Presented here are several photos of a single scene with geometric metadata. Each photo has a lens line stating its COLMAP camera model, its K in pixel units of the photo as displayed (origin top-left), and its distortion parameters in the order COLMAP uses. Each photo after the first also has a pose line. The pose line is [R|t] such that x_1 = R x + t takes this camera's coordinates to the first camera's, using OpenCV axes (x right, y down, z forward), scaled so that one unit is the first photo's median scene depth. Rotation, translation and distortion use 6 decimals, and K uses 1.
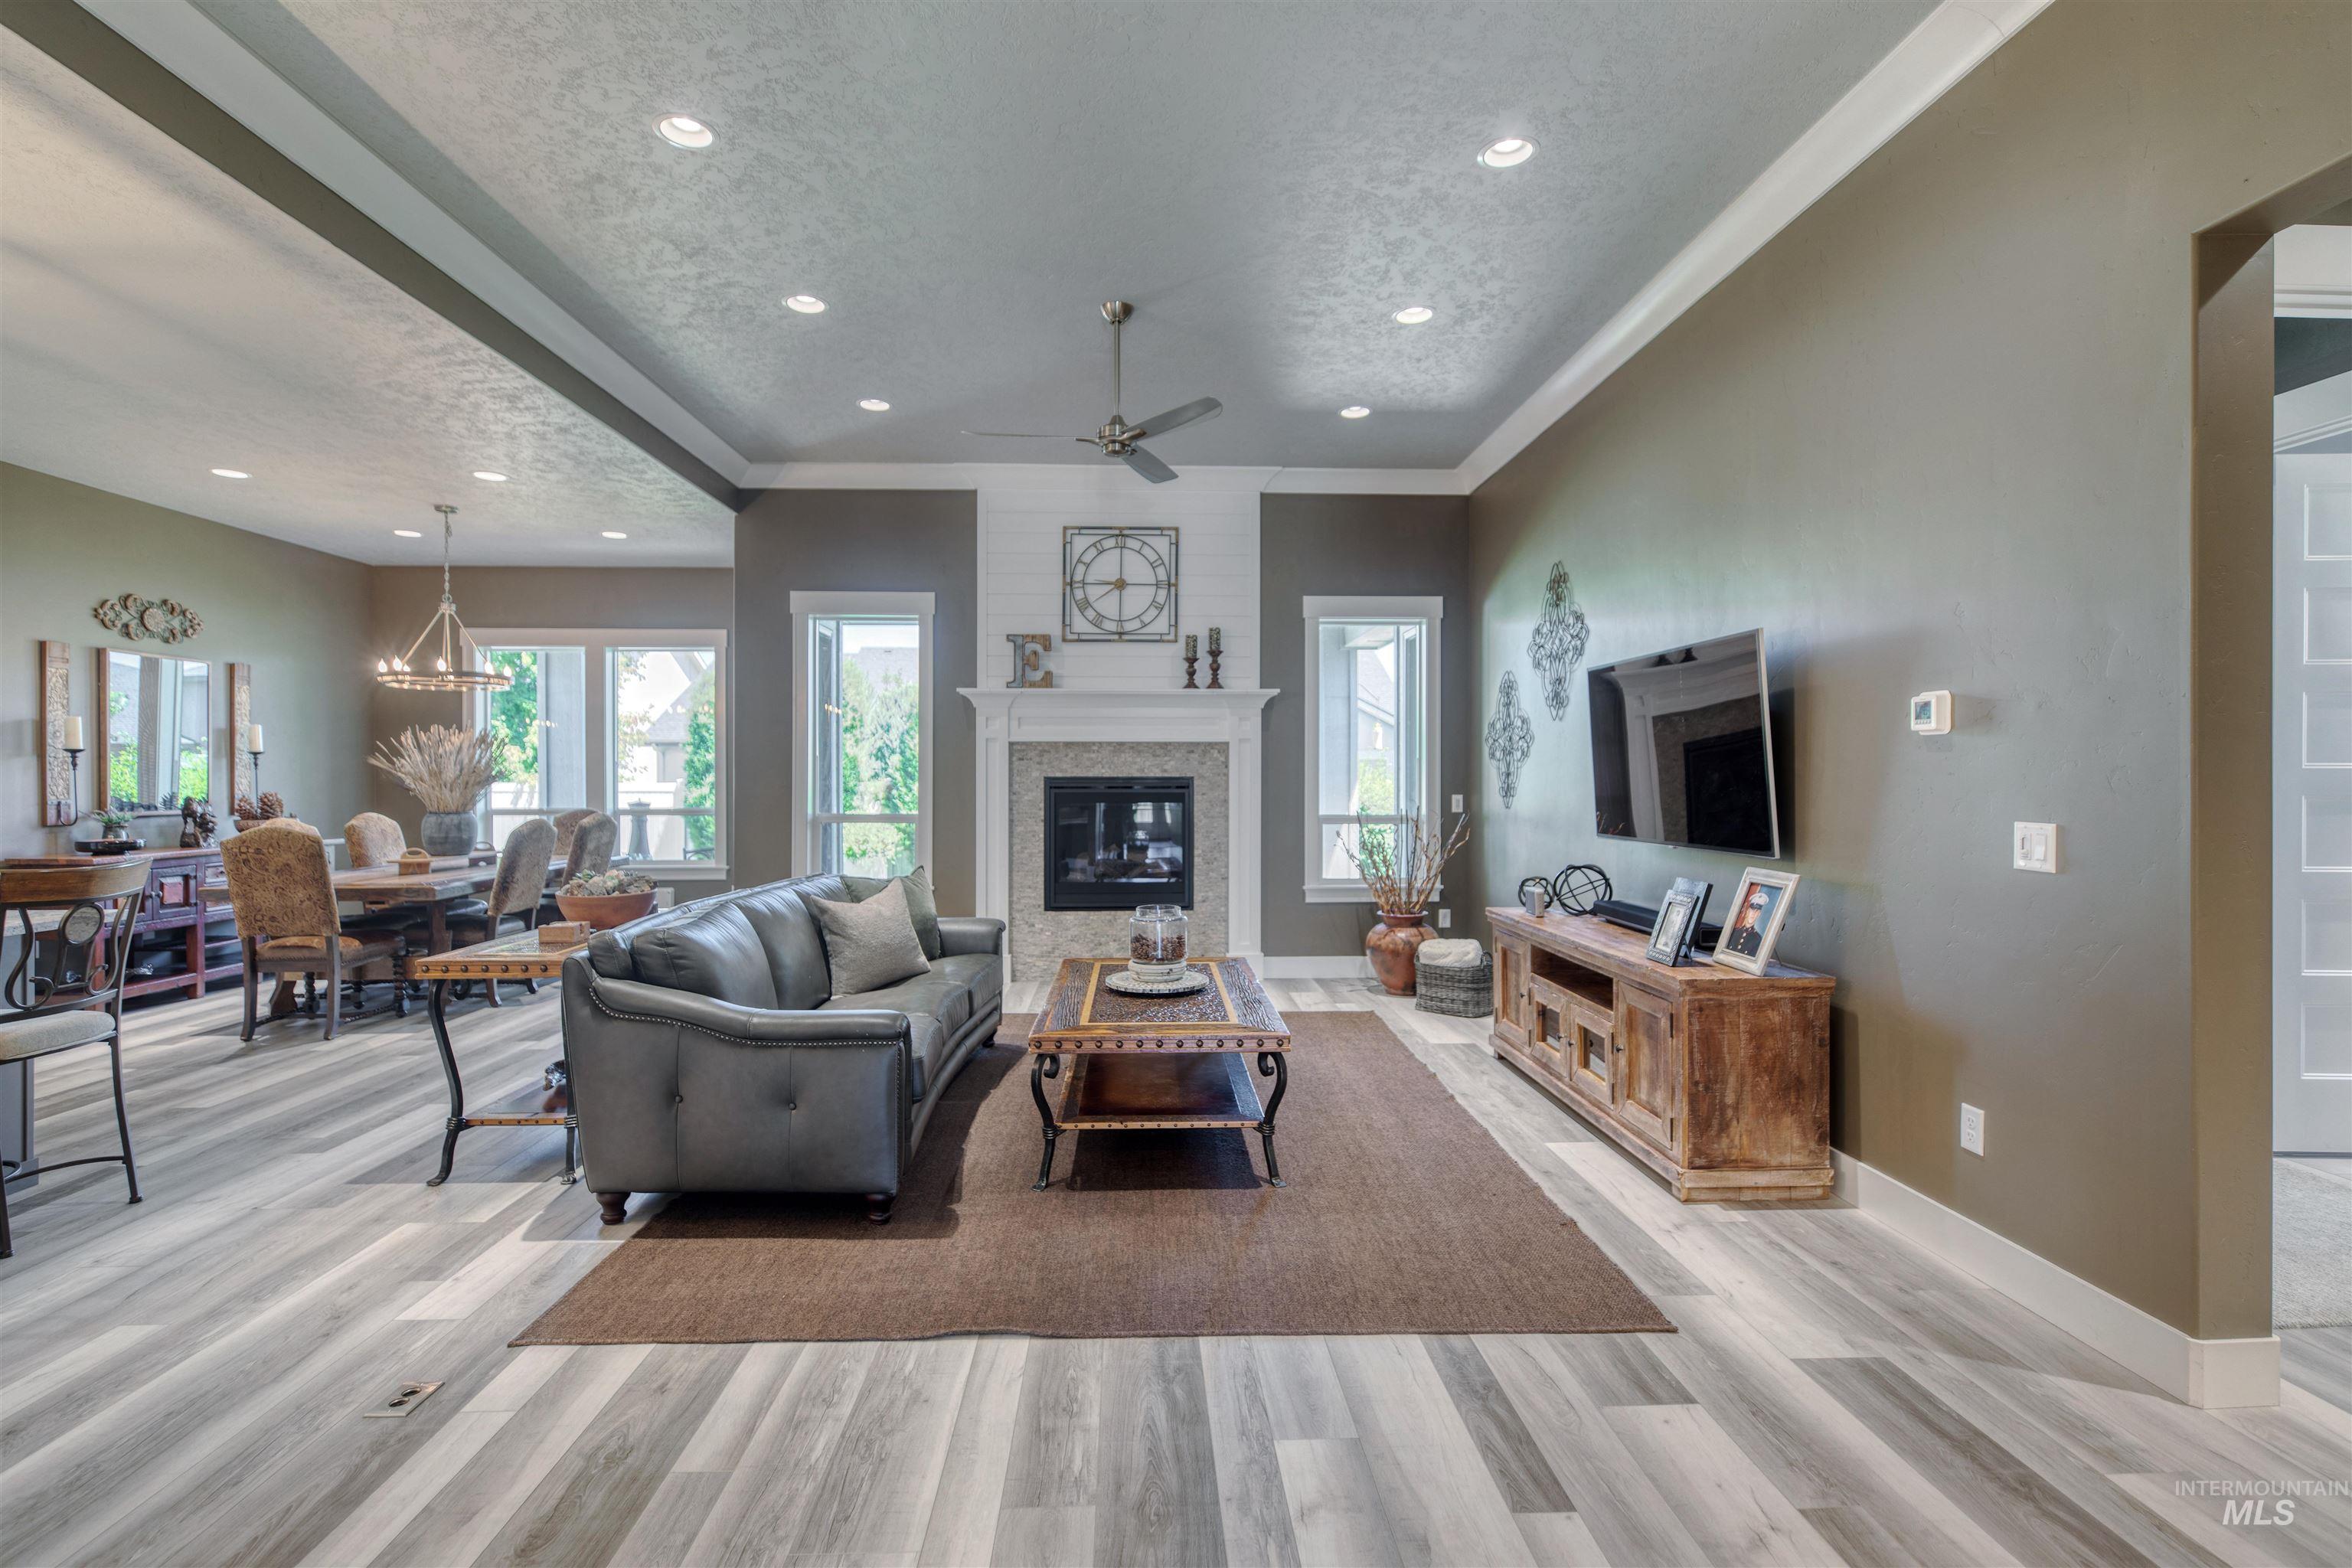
lens RADIAL K [[1101.5, 0, 1176.0], [0, 1101.5, 784.0], [0, 0, 1]] dist [-0.003158, -0.000212]
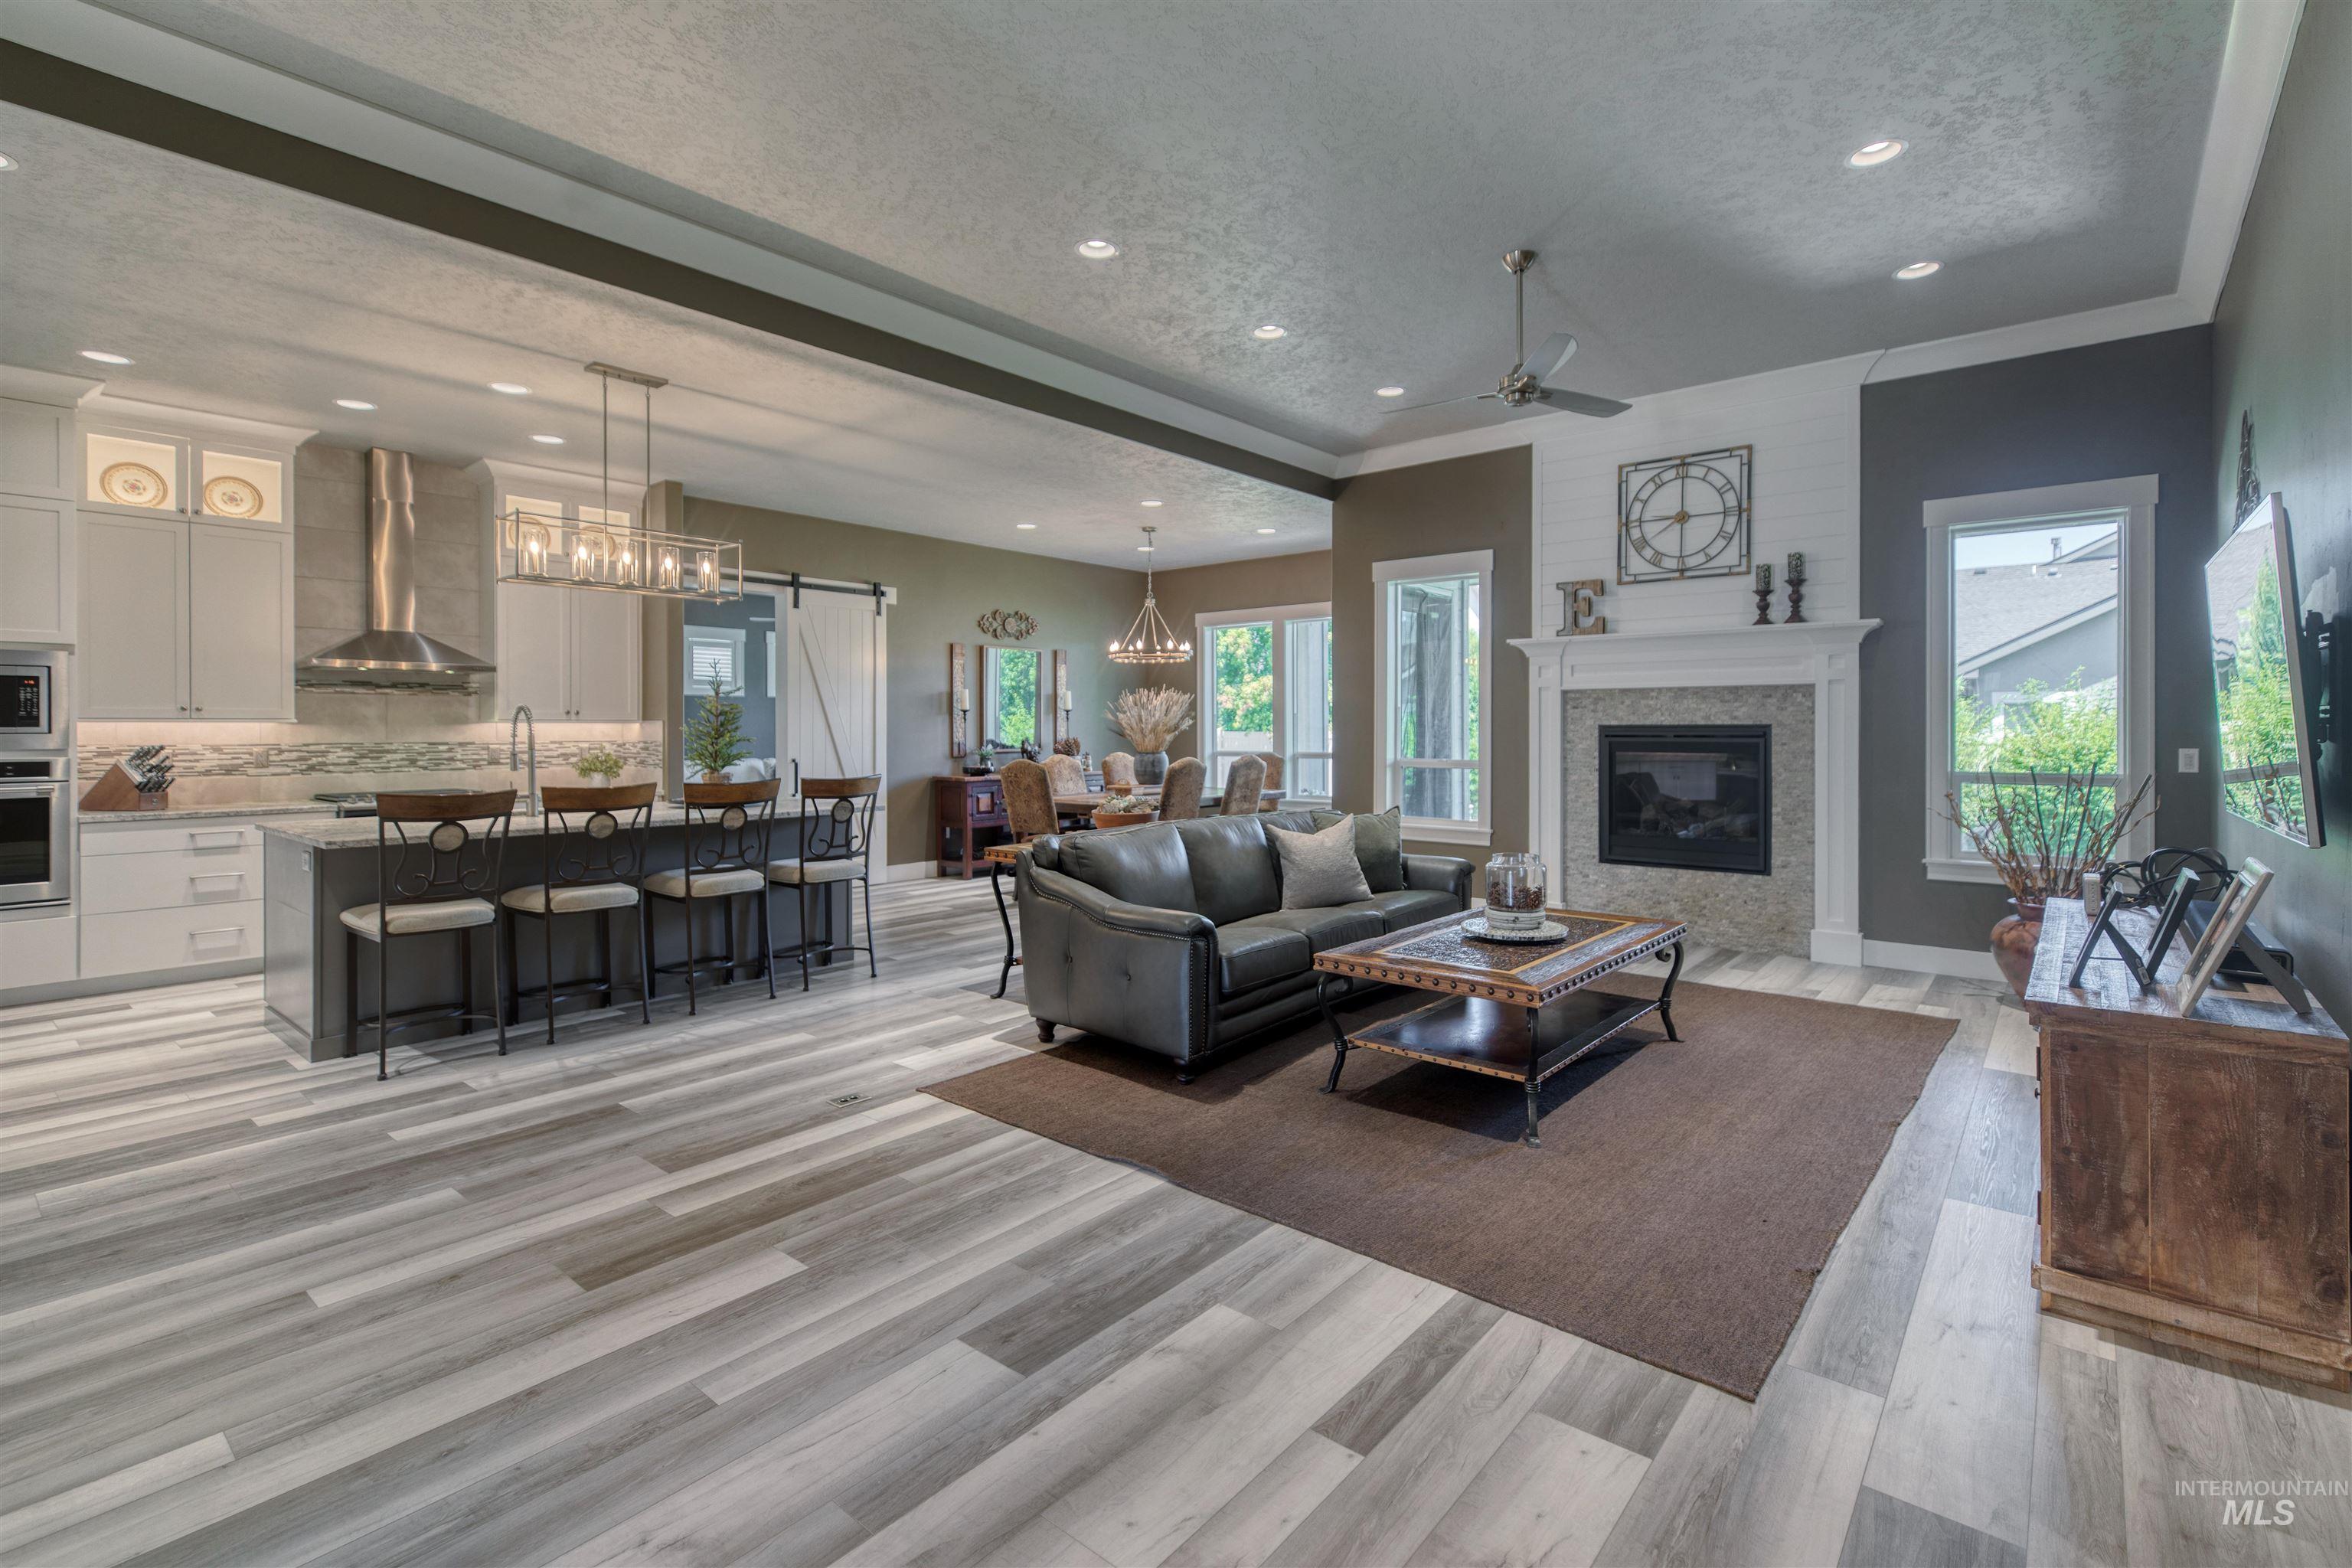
lens RADIAL K [[1074.0, 0, 1177.6], [0, 1074.0, 733.1], [0, 0, 1]] dist [0.003894, -0.000052]
pose [[0.735815, 0.001641, -0.677181, 0.276904], [-0.001812, 0.999998, 0.000454, 0.001042], [0.677180, 0.000893, 0.735817, 0.050133]]
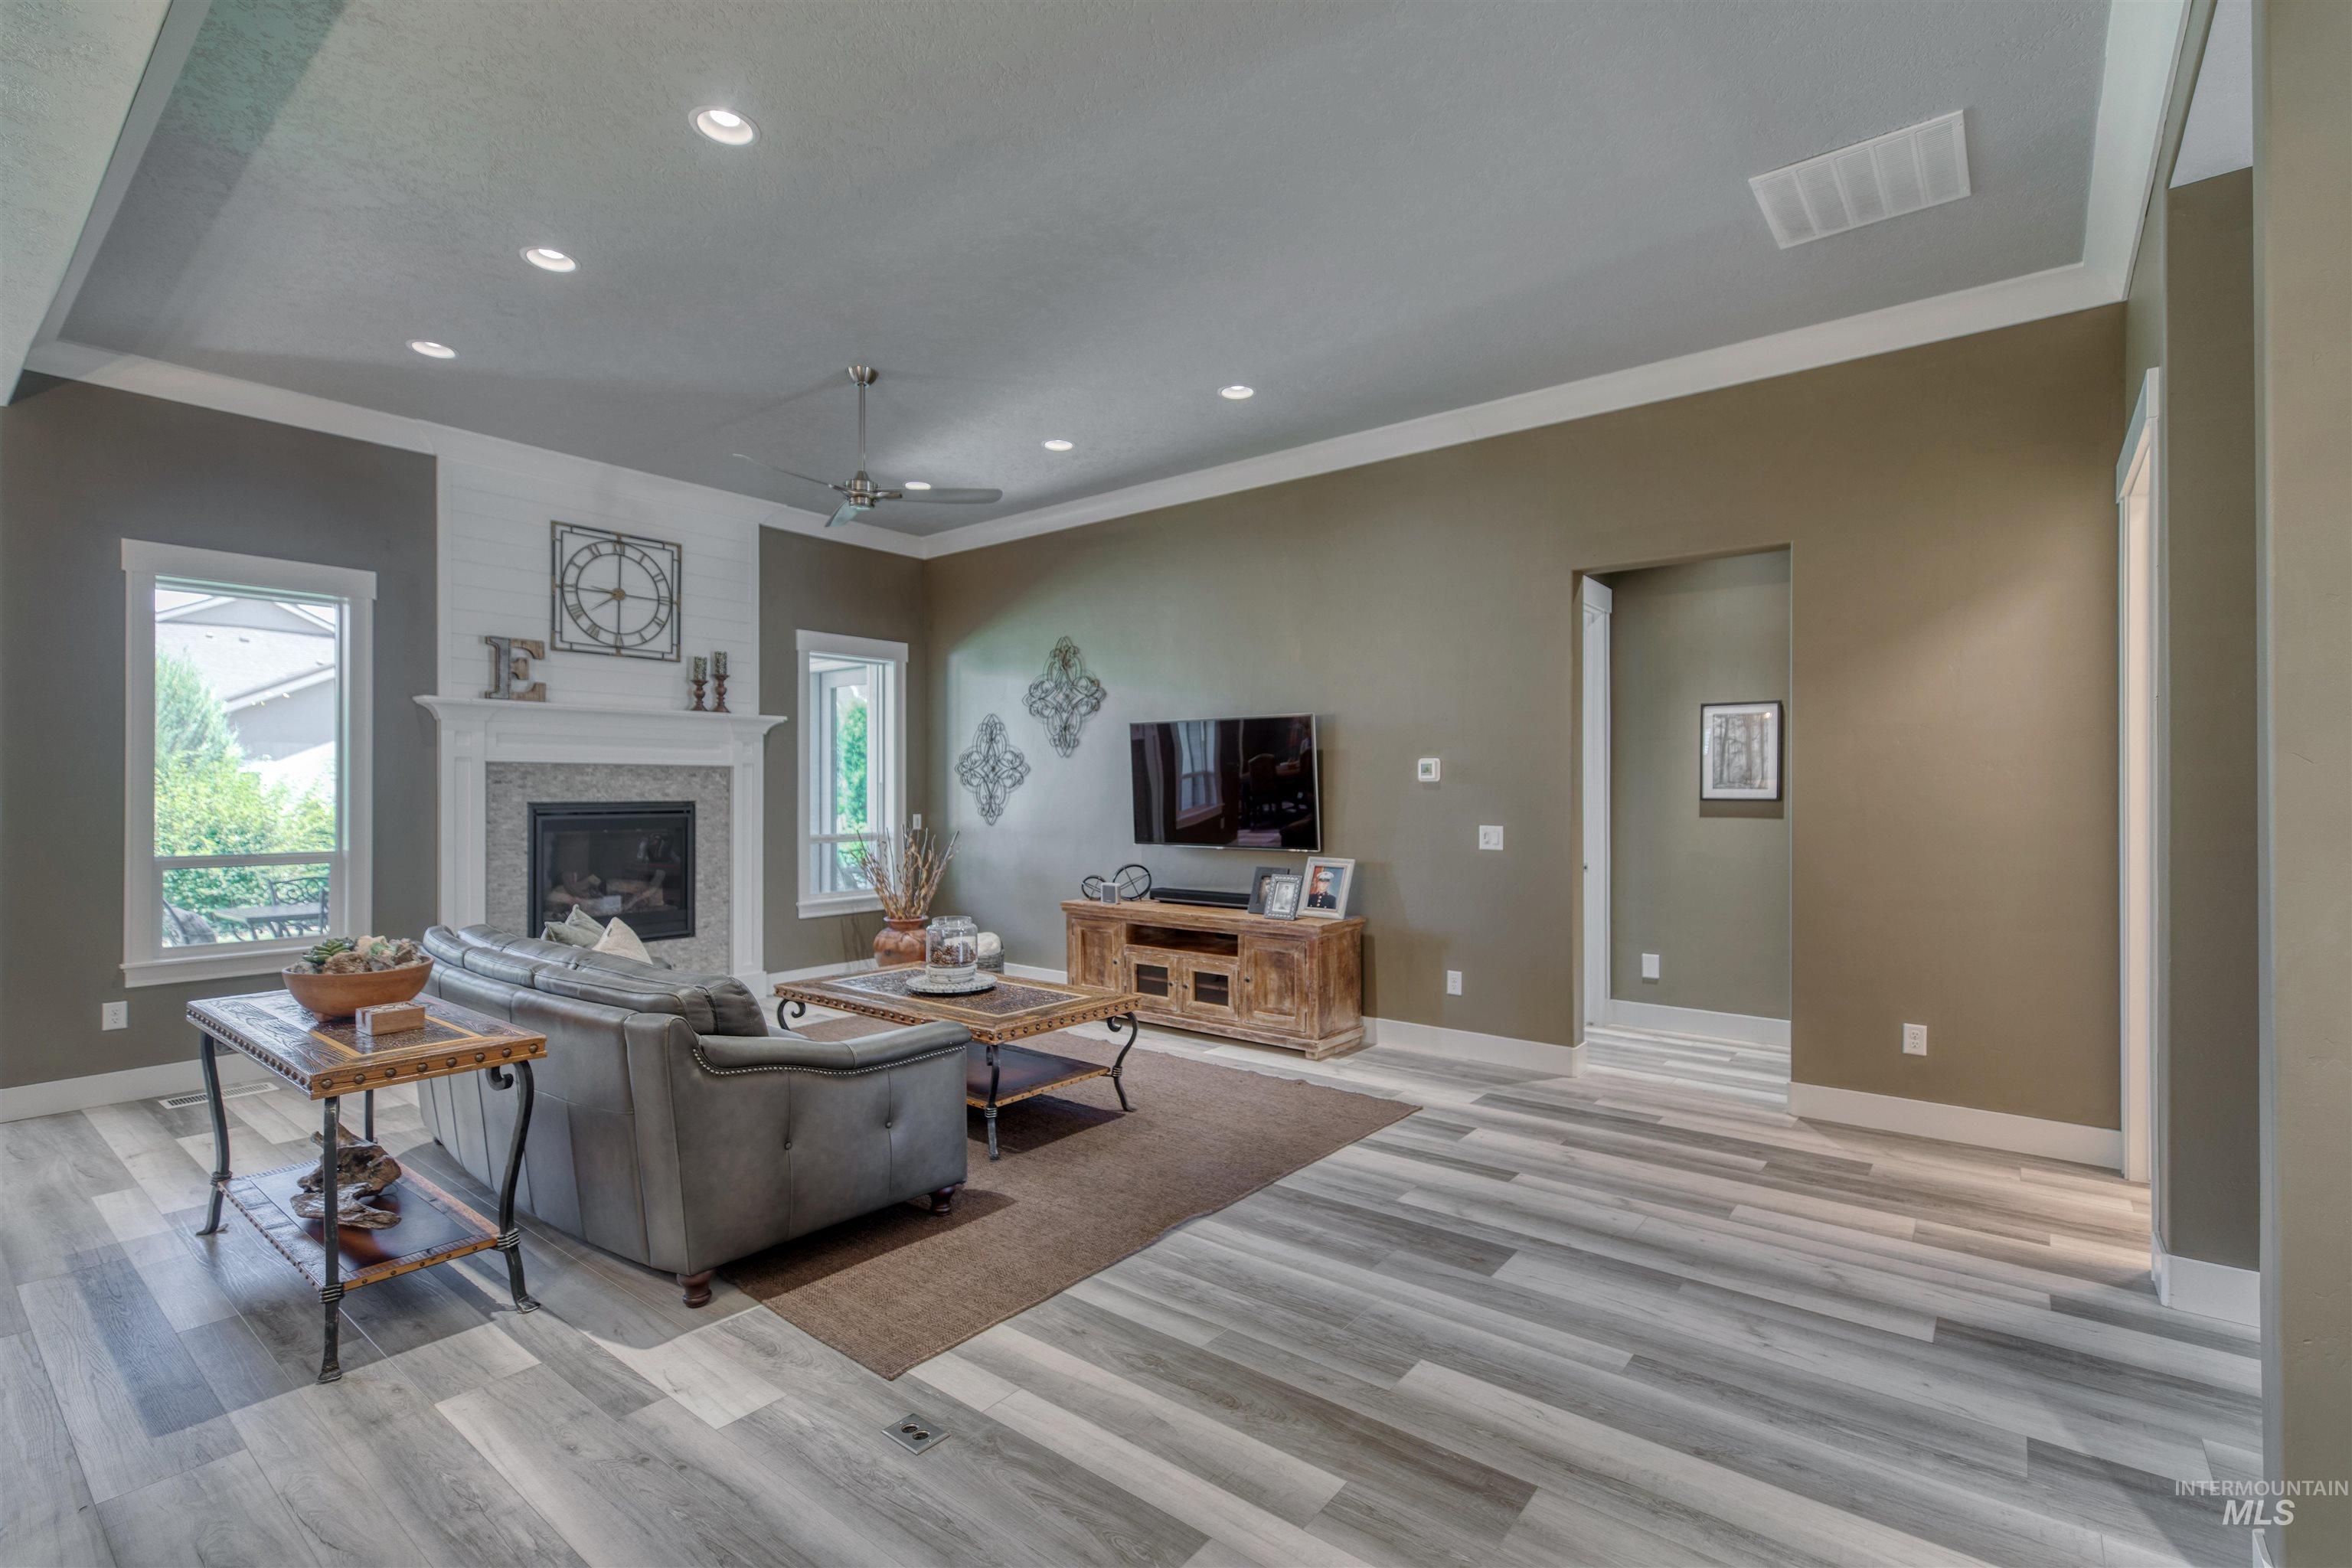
lens RADIAL K [[1060.6, 0, 1184.6], [0, 1060.6, 790.7], [0, 0, 1]] dist [0.004158, 0.000118]
pose [[0.649853, -0.000372, 0.760060, -0.465805], [0.004933, 0.999981, -0.003728, -0.011079], [-0.760044, 0.006172, 0.649842, 0.060241]]
